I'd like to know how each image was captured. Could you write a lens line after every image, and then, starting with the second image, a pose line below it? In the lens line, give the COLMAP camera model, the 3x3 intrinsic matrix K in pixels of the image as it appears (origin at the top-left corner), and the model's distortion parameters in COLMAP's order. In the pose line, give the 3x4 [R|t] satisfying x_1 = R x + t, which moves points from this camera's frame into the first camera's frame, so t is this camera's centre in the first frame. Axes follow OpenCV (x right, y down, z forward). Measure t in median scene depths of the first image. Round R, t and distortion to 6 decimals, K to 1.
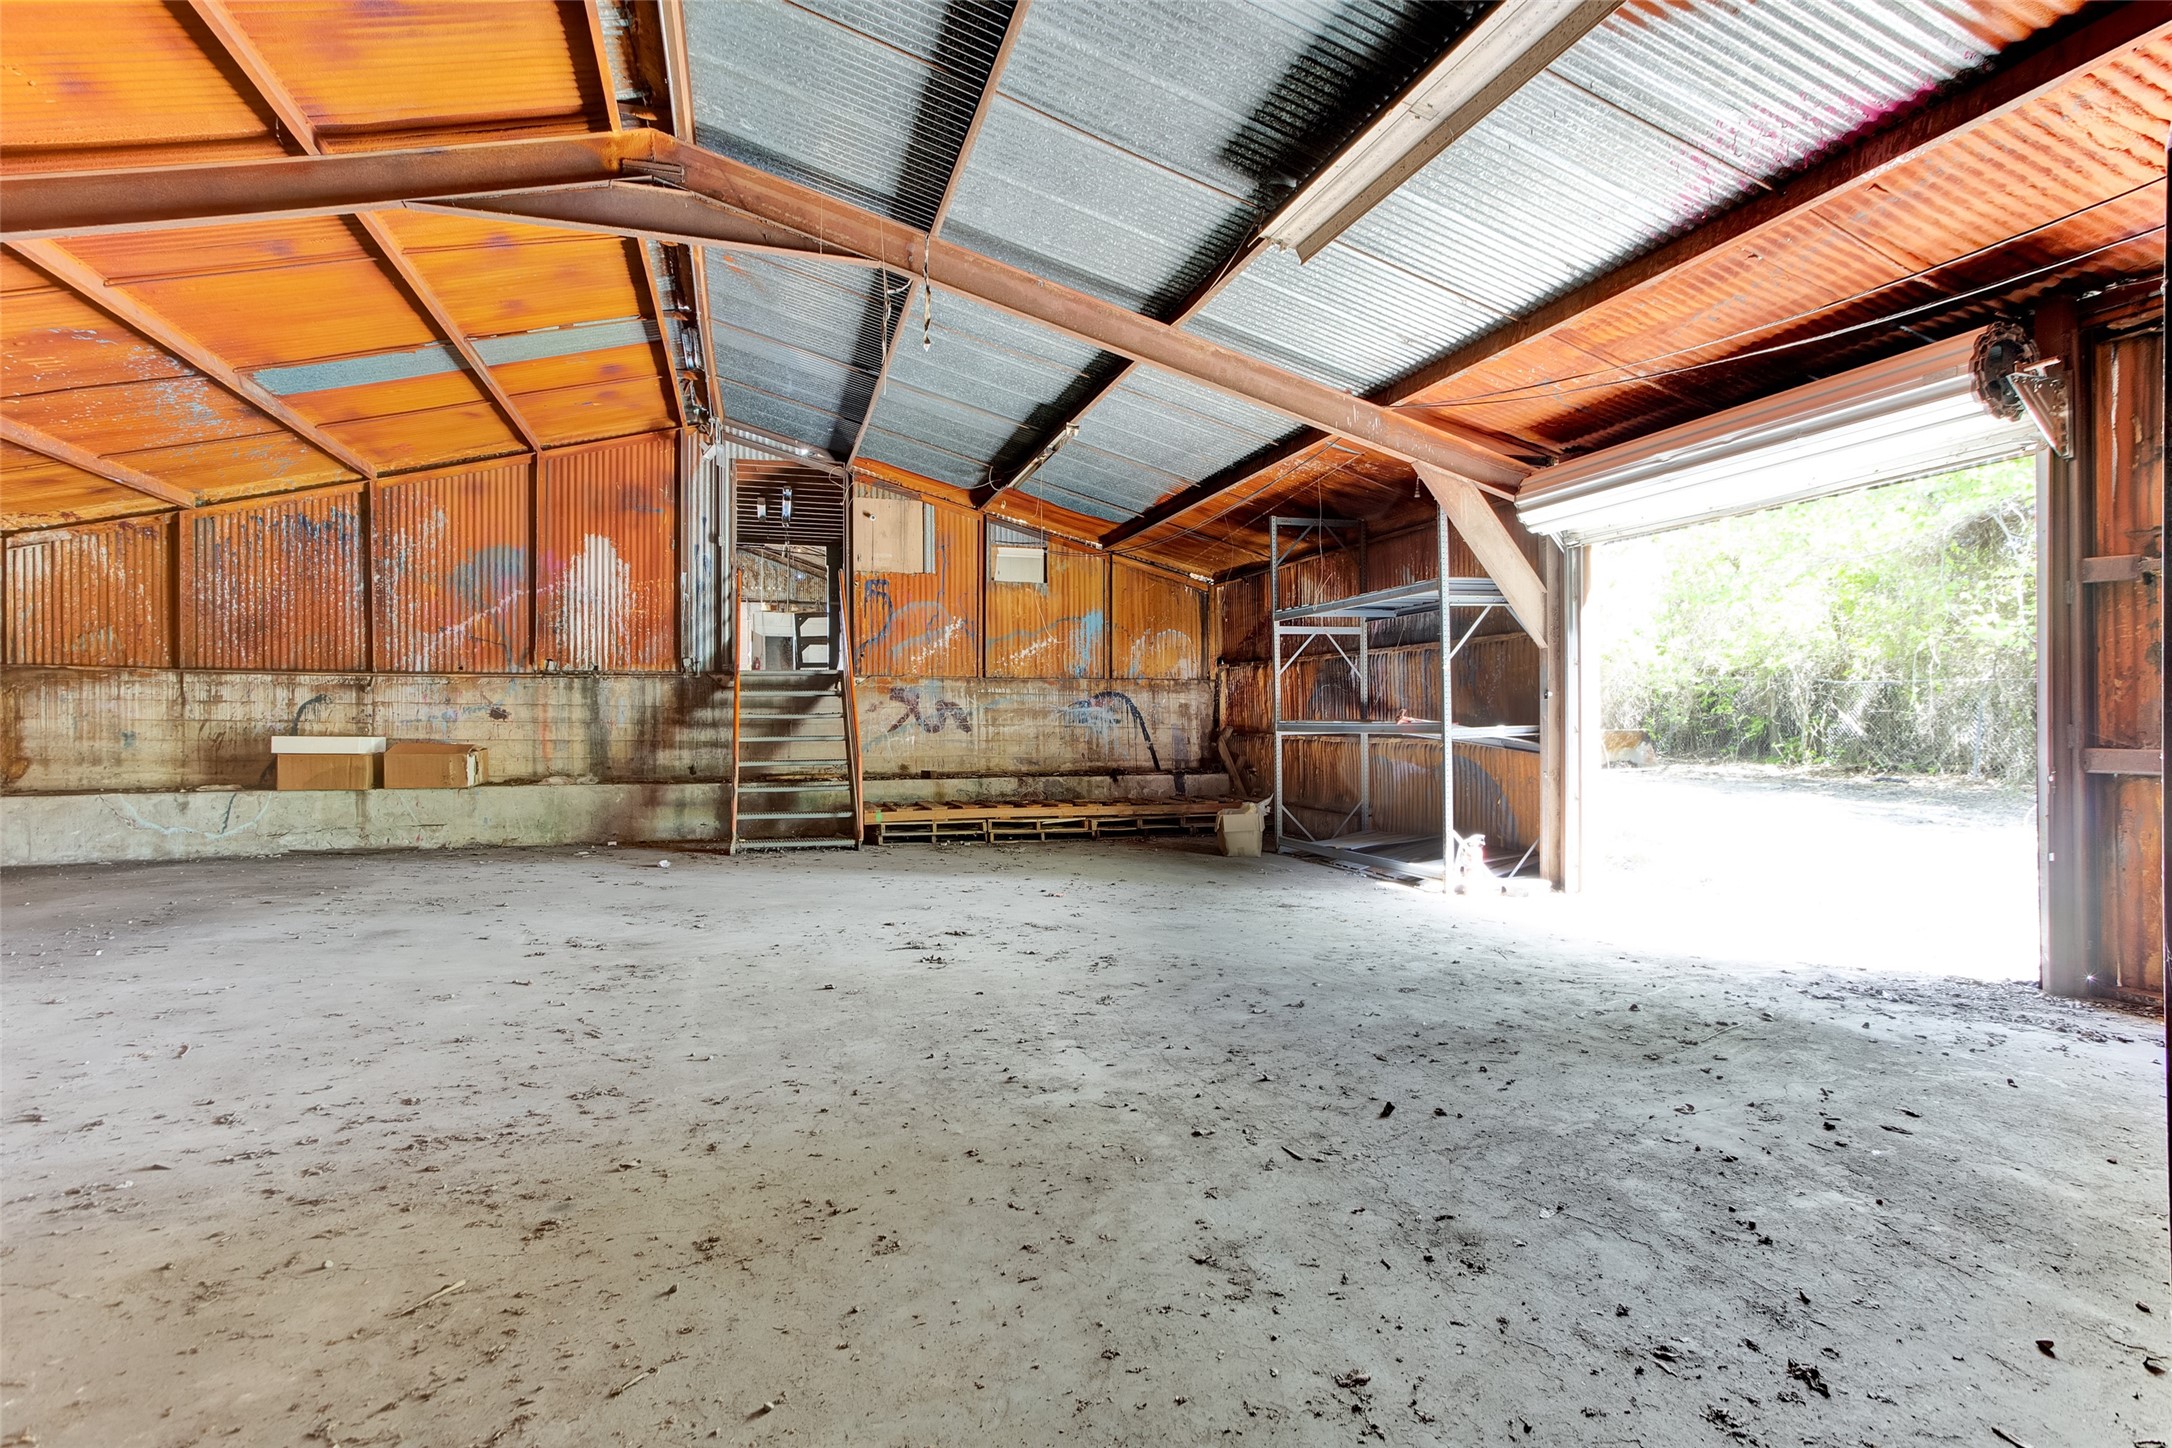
lens RADIAL K [[1071.4, 0, 1095.2], [0, 1071.4, 731.4], [0, 0, 1]] dist [-0.023391, 0.007524]
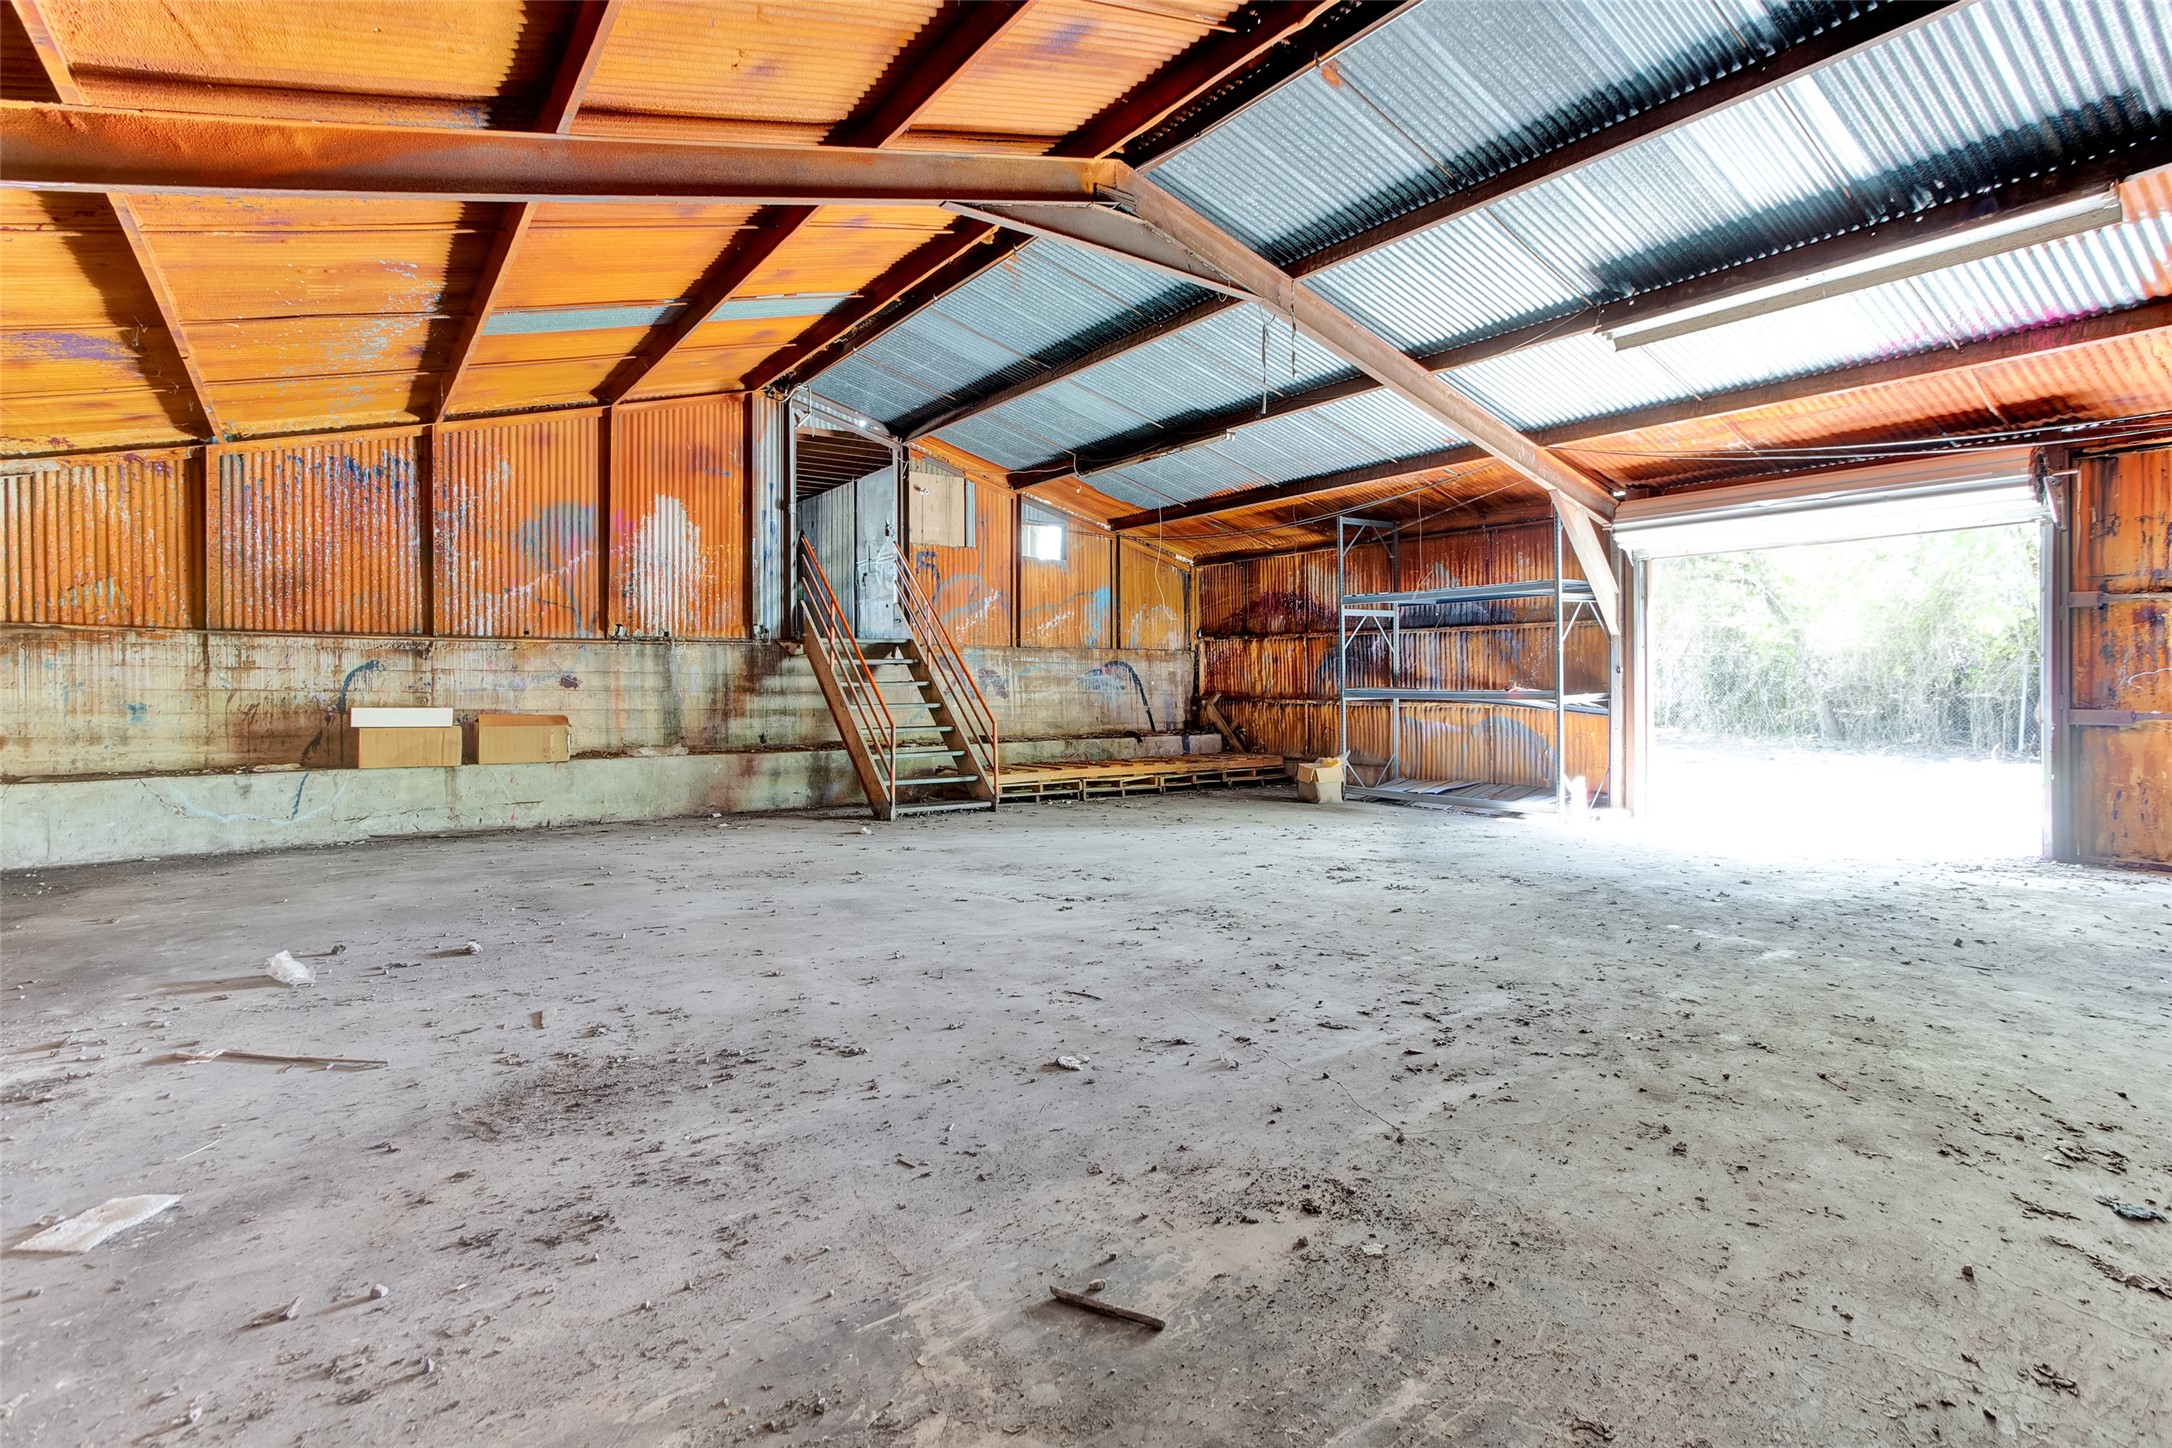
lens RADIAL K [[1071.4, 0, 1037.1], [0, 1071.4, 704.5], [0, 0, 1]] dist [-0.023391, 0.007524]
pose [[0.951188, -0.006457, 0.308543, -0.479966], [0.002840, 0.999922, 0.012171, -0.007267], [-0.308598, -0.010700, 0.951133, -0.022347]]
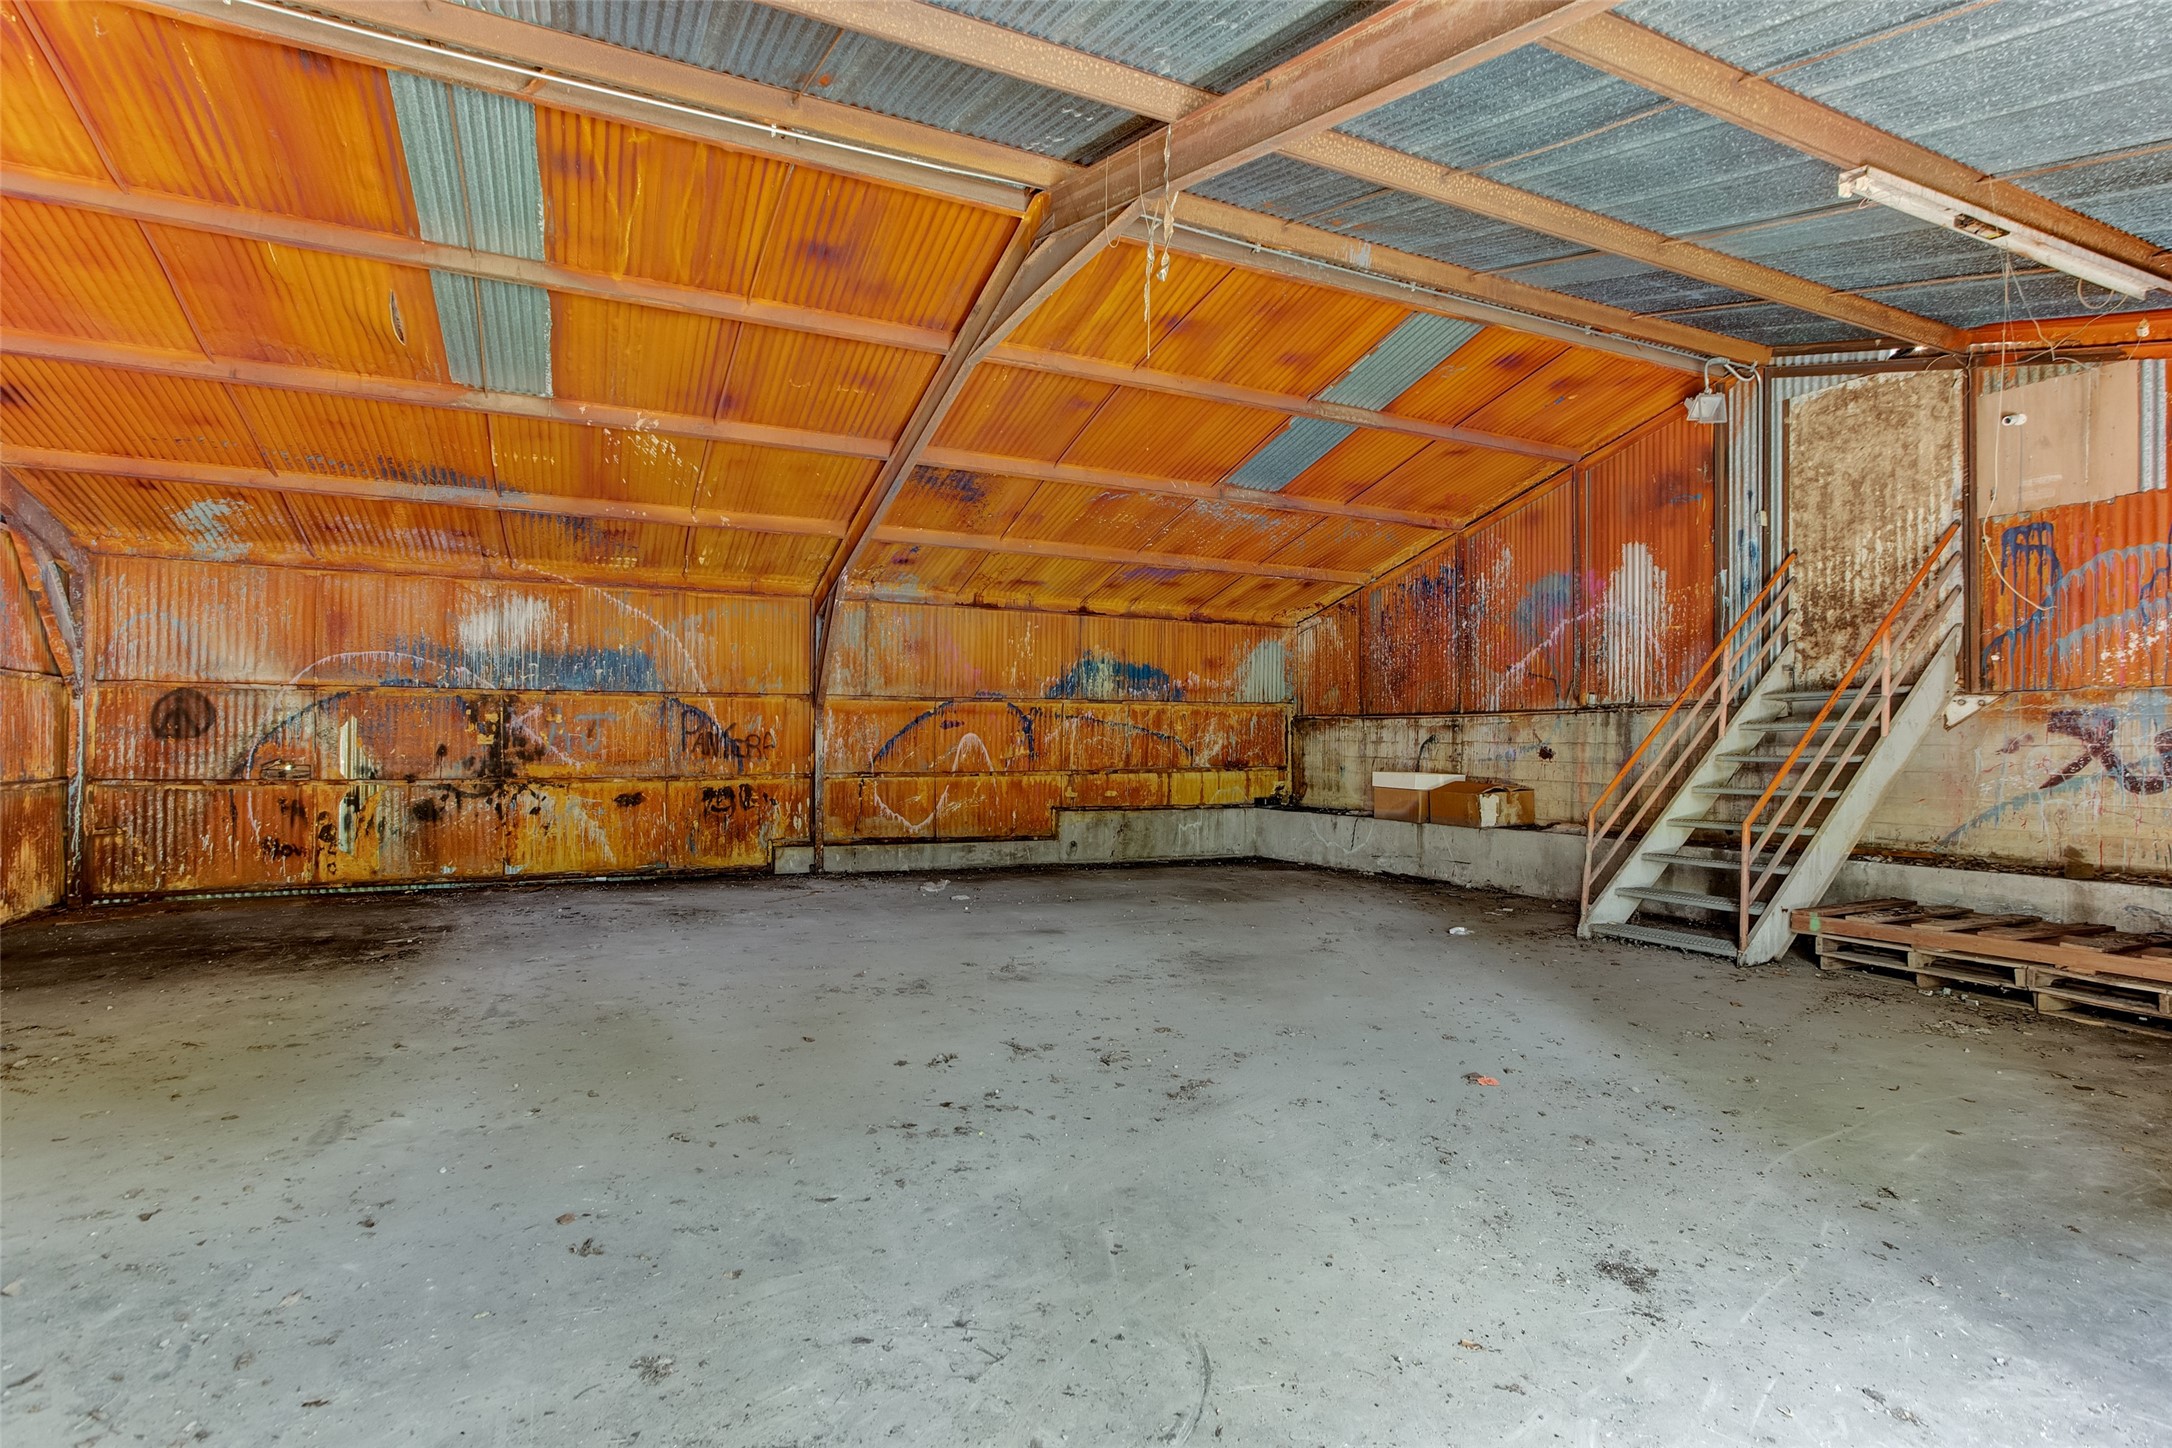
lens RADIAL K [[1071.4, 0, 1071.7], [0, 1071.4, 740.6], [0, 0, 1]] dist [-0.023391, 0.007524]
pose [[0.144060, -0.006498, -0.989548, 0.326220], [-0.018600, 0.999784, -0.009273, -0.011753], [0.989394, 0.019741, 0.143908, 0.470185]]
